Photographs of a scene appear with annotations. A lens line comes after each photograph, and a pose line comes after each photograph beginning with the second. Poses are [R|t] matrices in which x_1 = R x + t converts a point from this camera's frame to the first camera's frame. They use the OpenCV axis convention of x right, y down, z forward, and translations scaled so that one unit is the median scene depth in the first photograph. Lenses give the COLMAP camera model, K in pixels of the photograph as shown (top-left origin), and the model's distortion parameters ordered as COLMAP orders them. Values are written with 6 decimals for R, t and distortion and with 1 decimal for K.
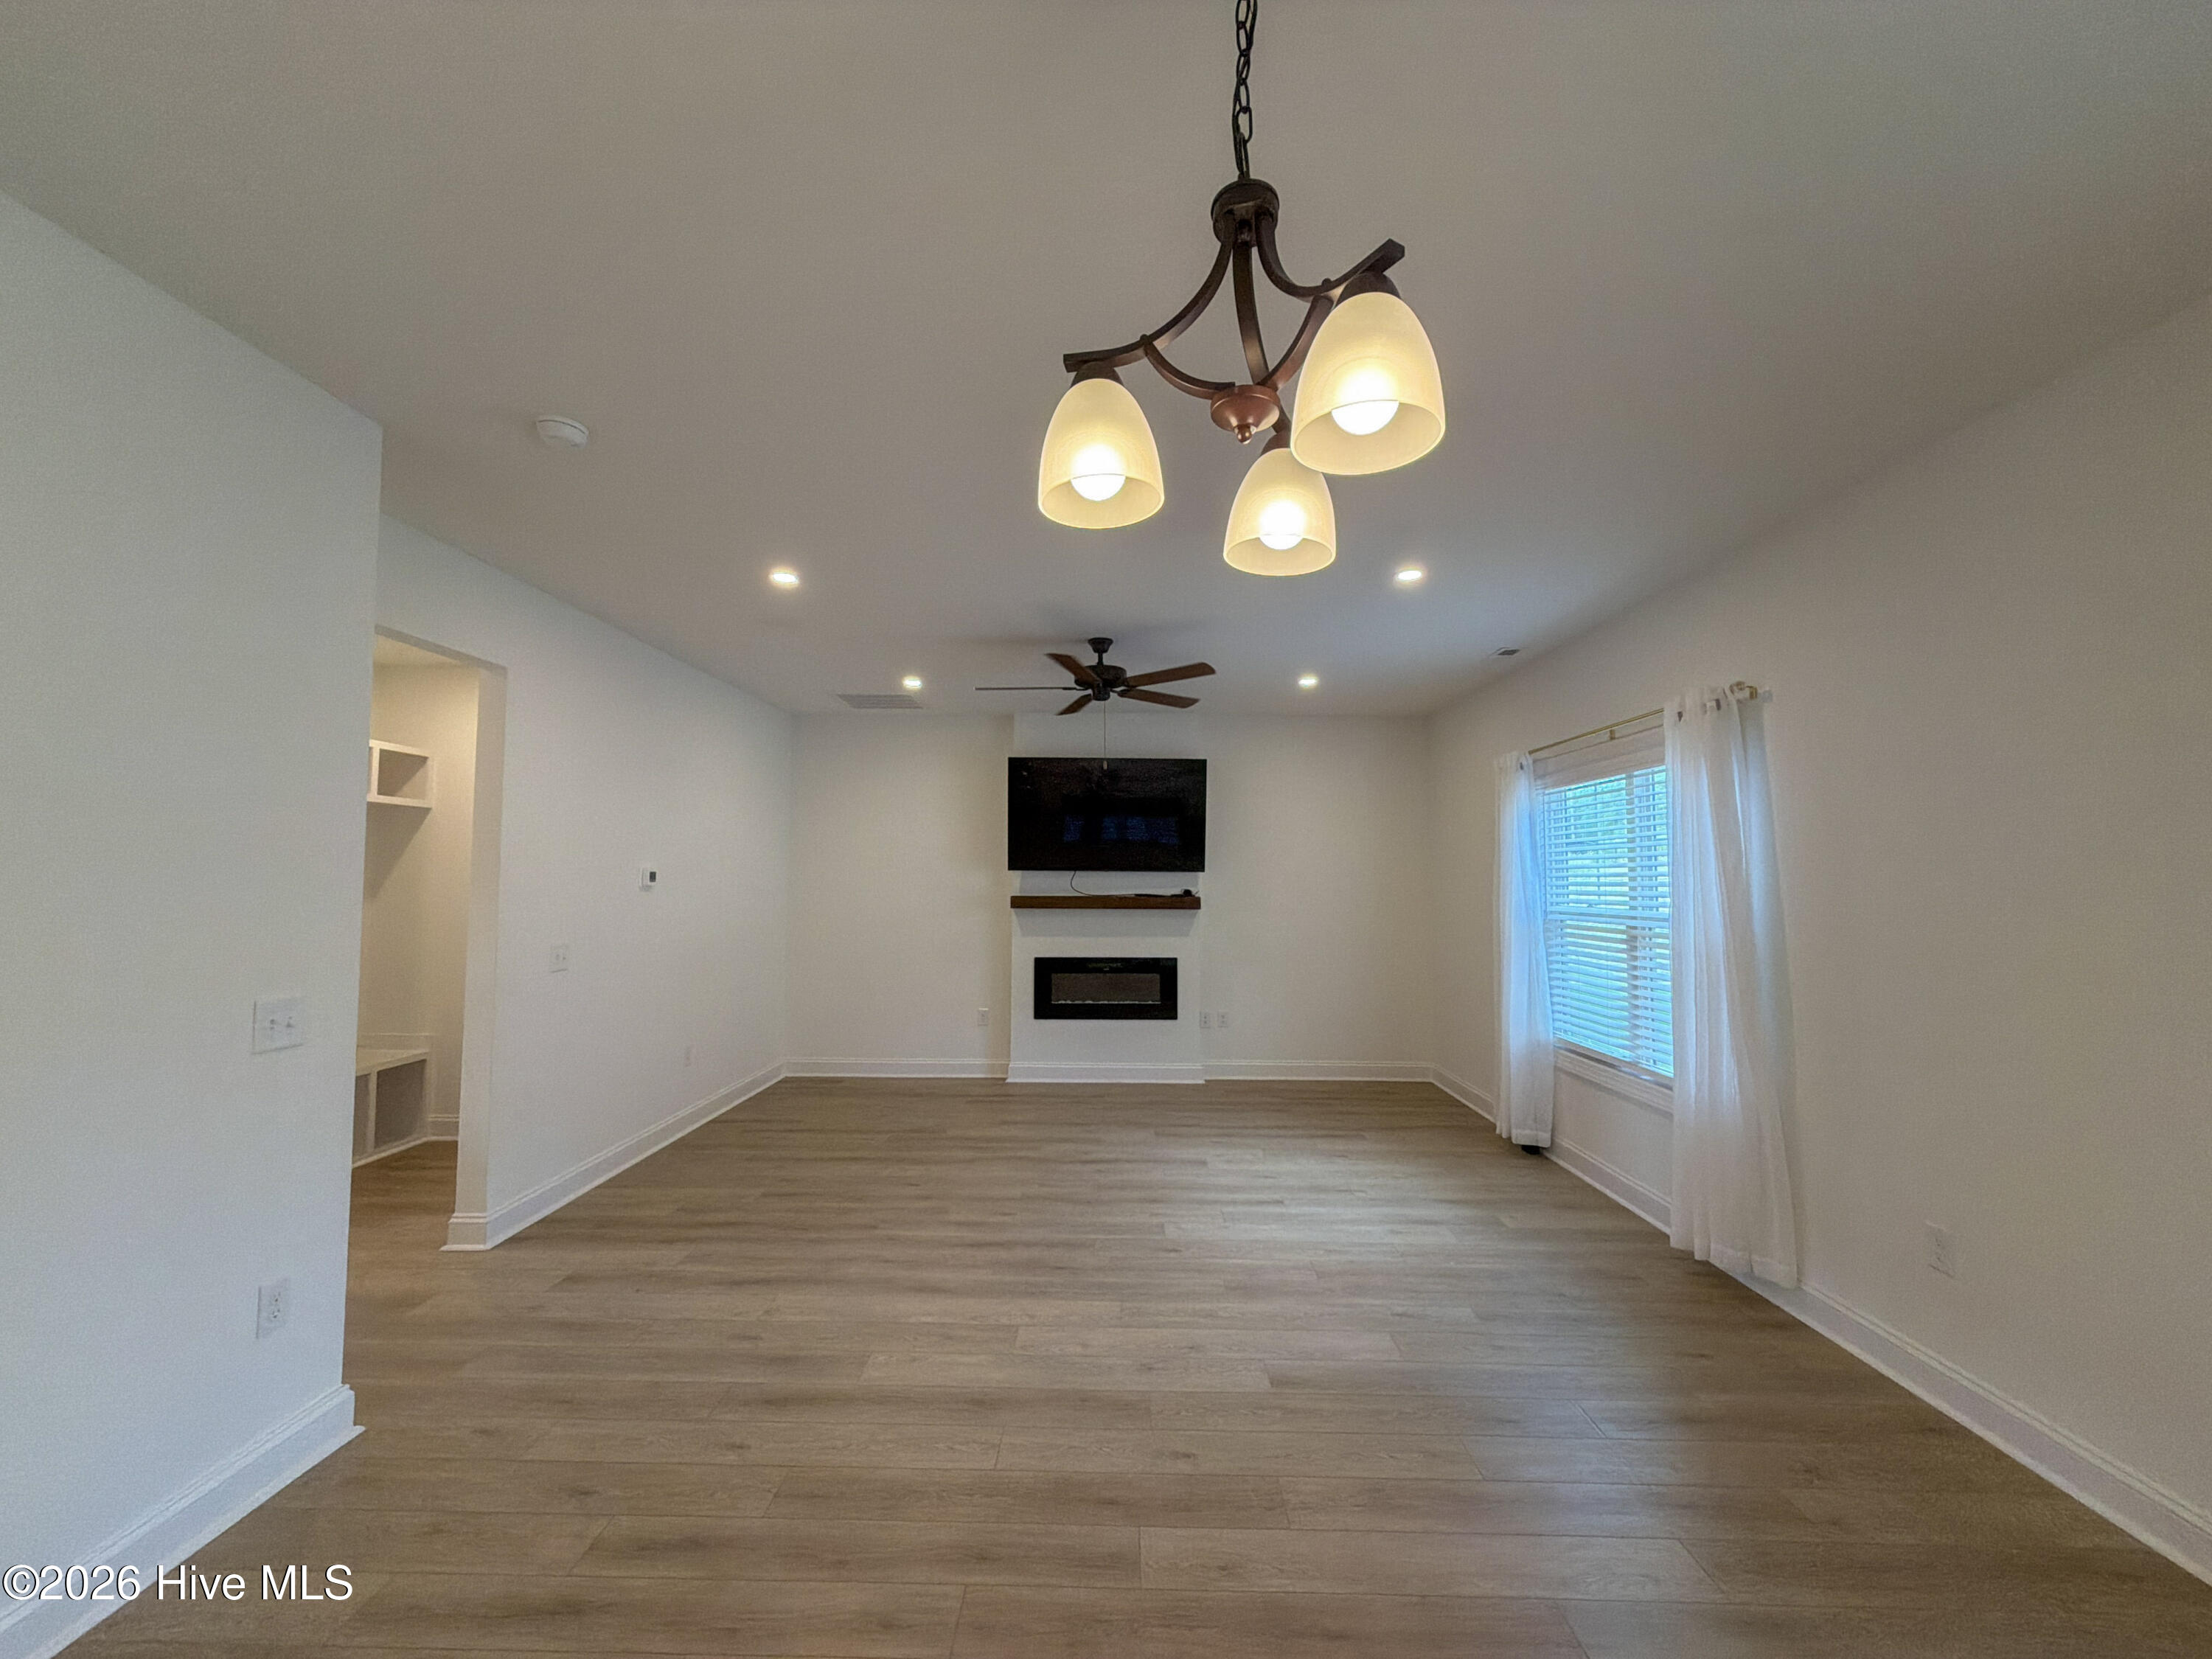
lens RADIAL K [[882.4, 0, 1106.3], [0, 882.4, 826.7], [0, 0, 1]] dist [0.000500, -0.000127]
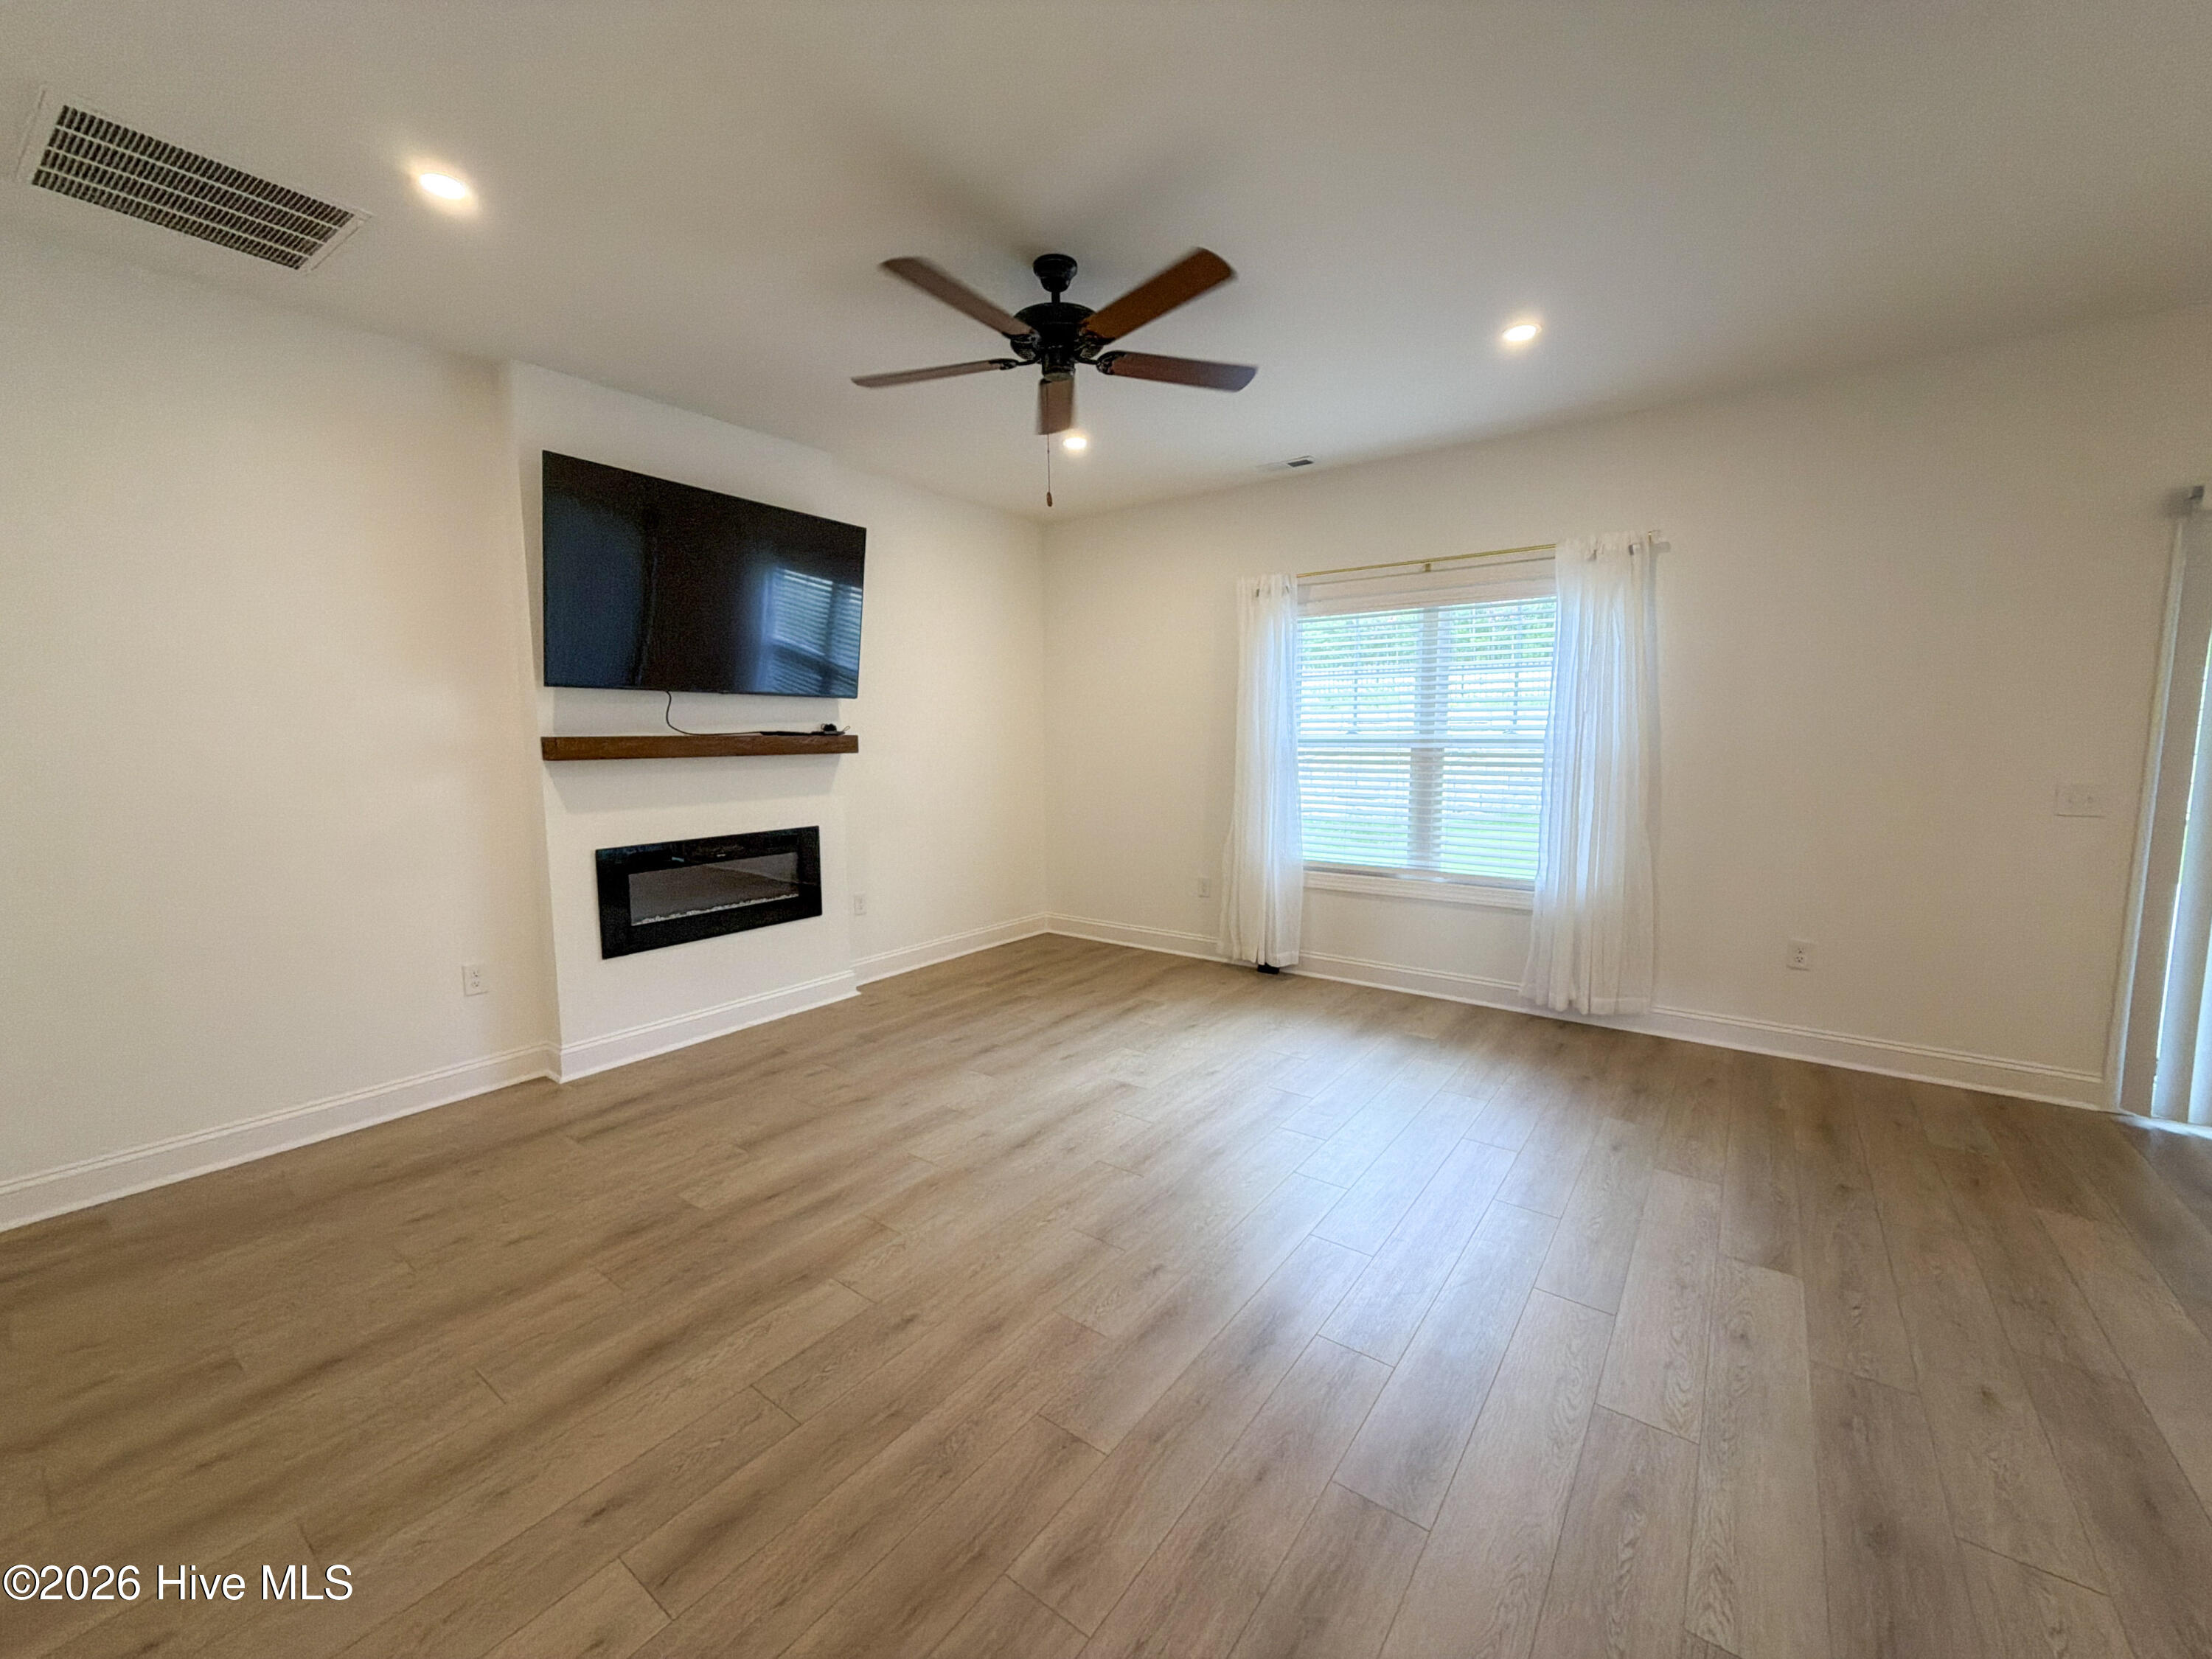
lens RADIAL K [[882.4, 0, 1106.3], [0, 882.4, 826.7], [0, 0, 1]] dist [0.000500, -0.000127]
pose [[0.580367, -0.095833, 0.808696, -0.435932], [-0.042151, 0.988185, 0.147353, 0.052211], [-0.813263, -0.119606, 0.569471, 0.562623]]
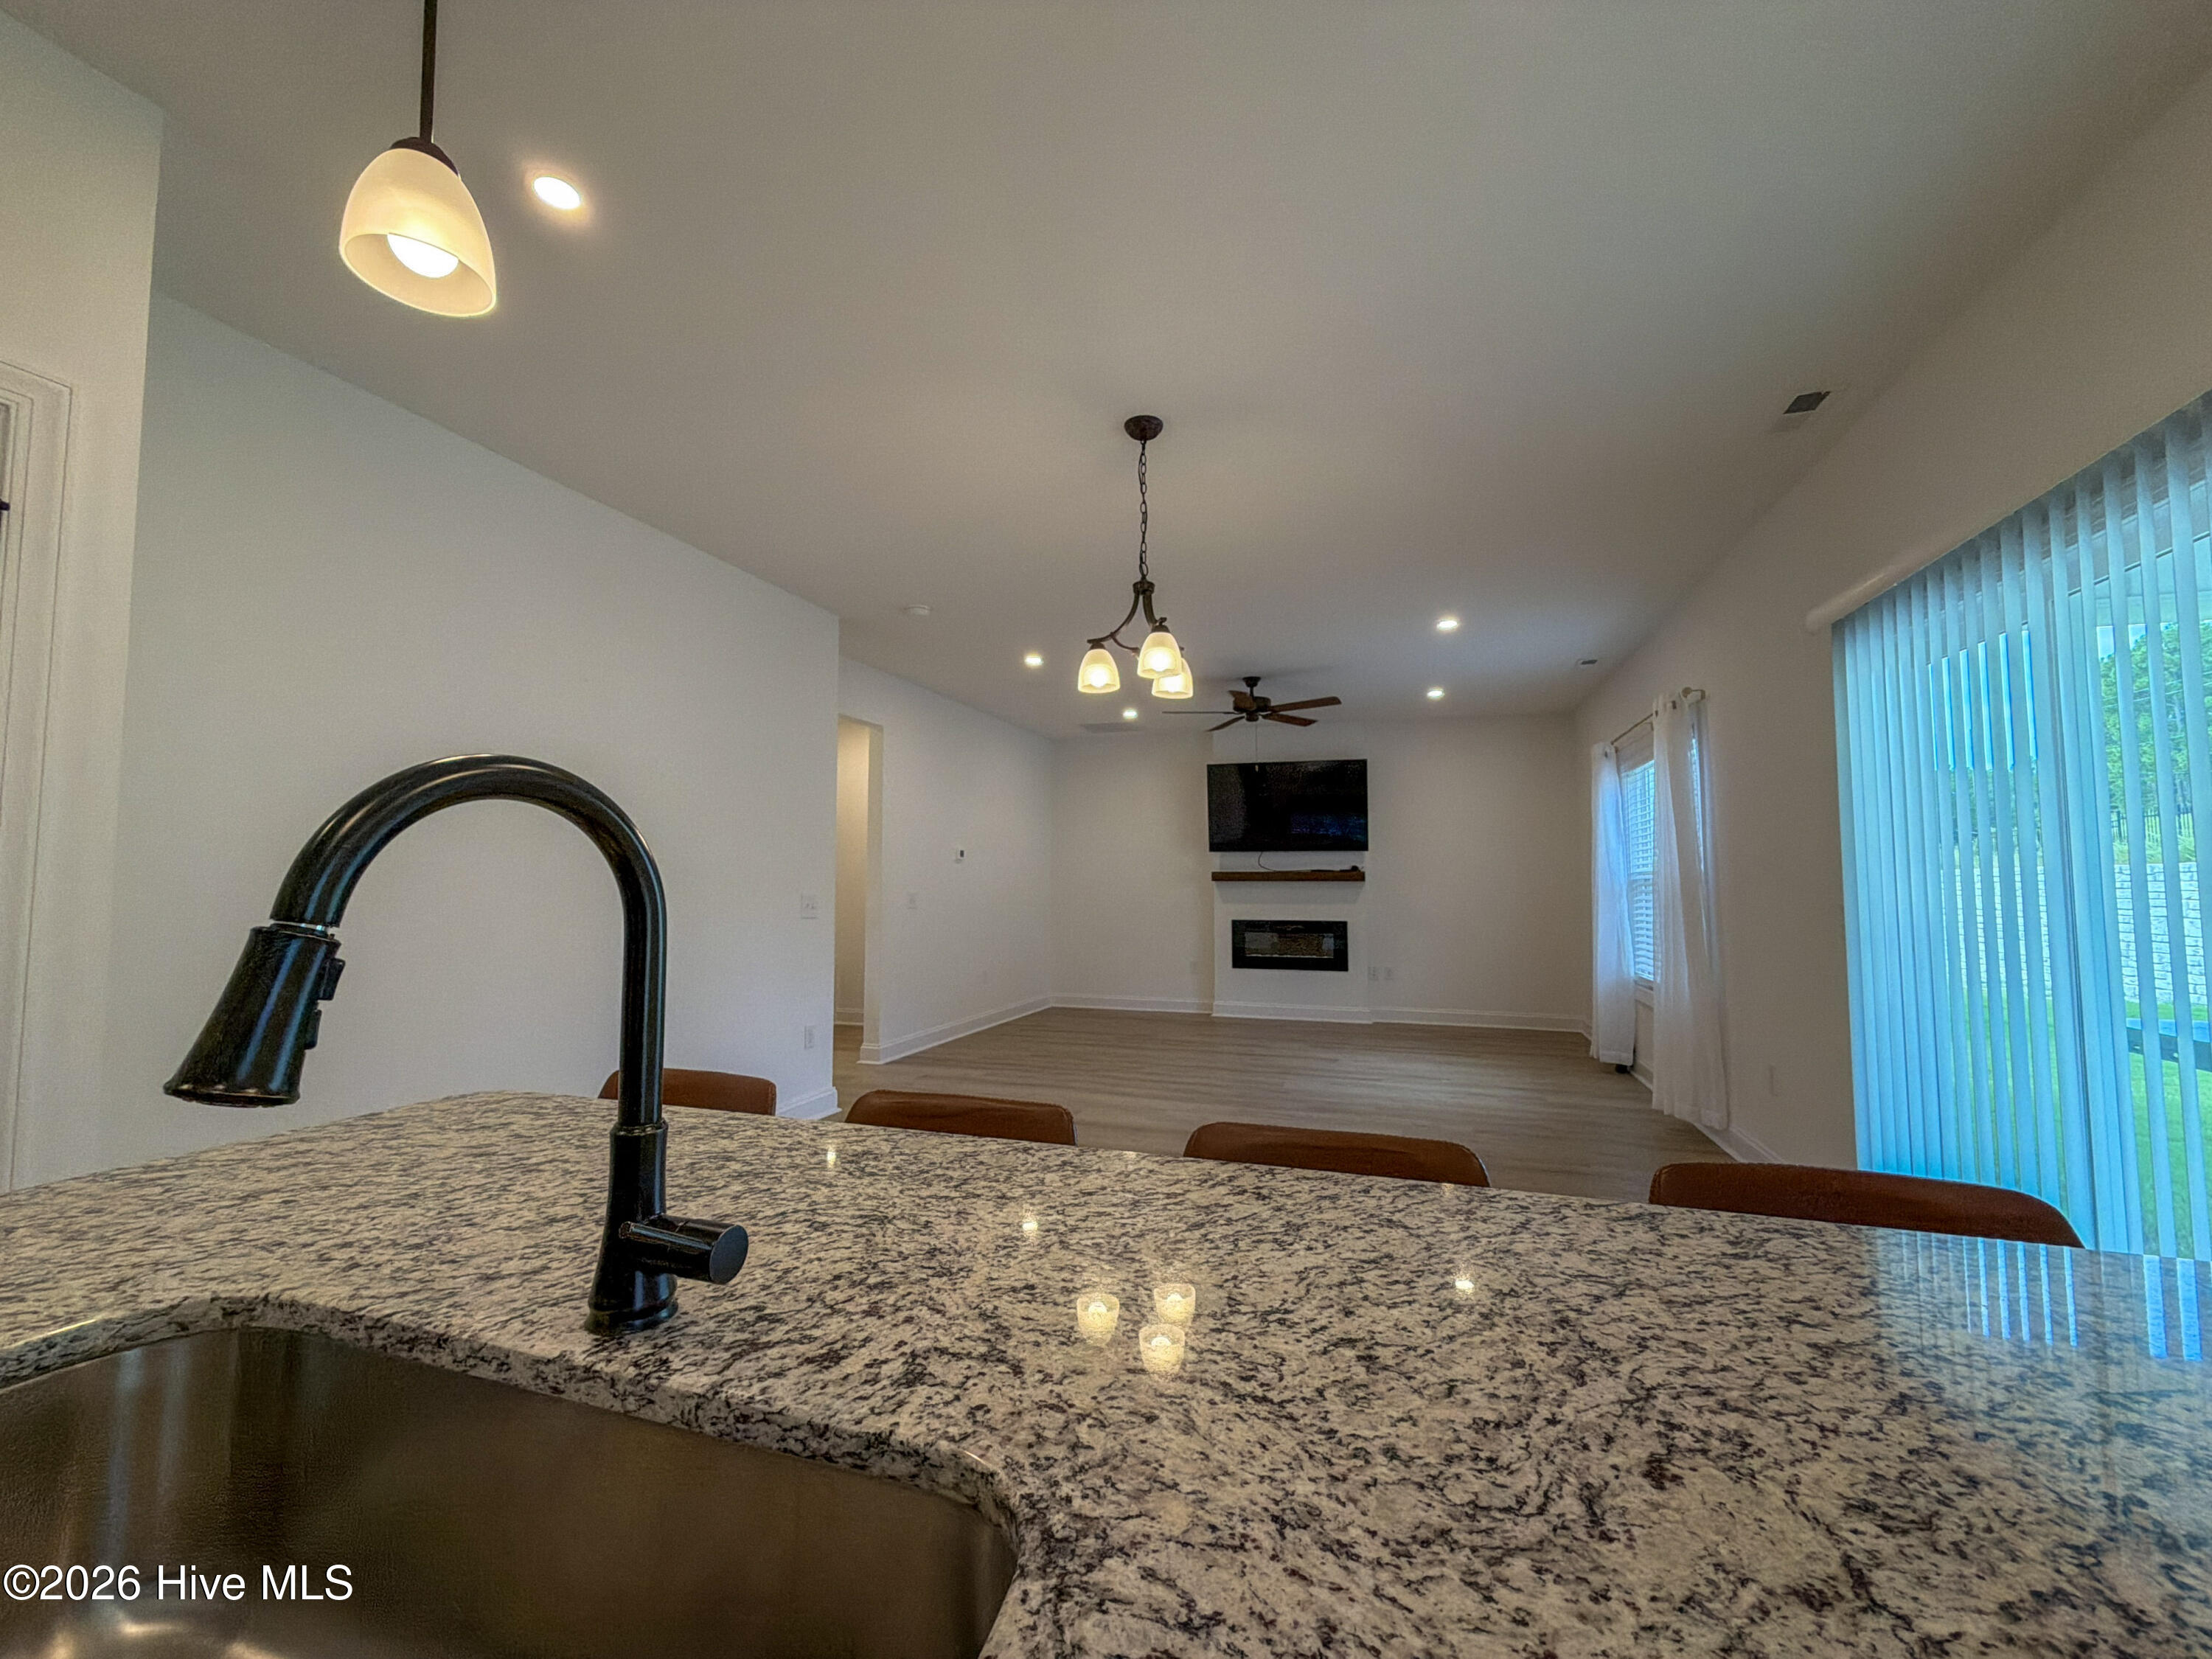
lens RADIAL K [[882.4, 0, 1106.3], [0, 882.4, 826.7], [0, 0, 1]] dist [0.000500, -0.000127]
pose [[0.953526, -0.022593, -0.300464, 0.171476], [0.020806, 0.999742, -0.009145, 0.027128], [0.300593, 0.002468, 0.953749, -0.355752]]
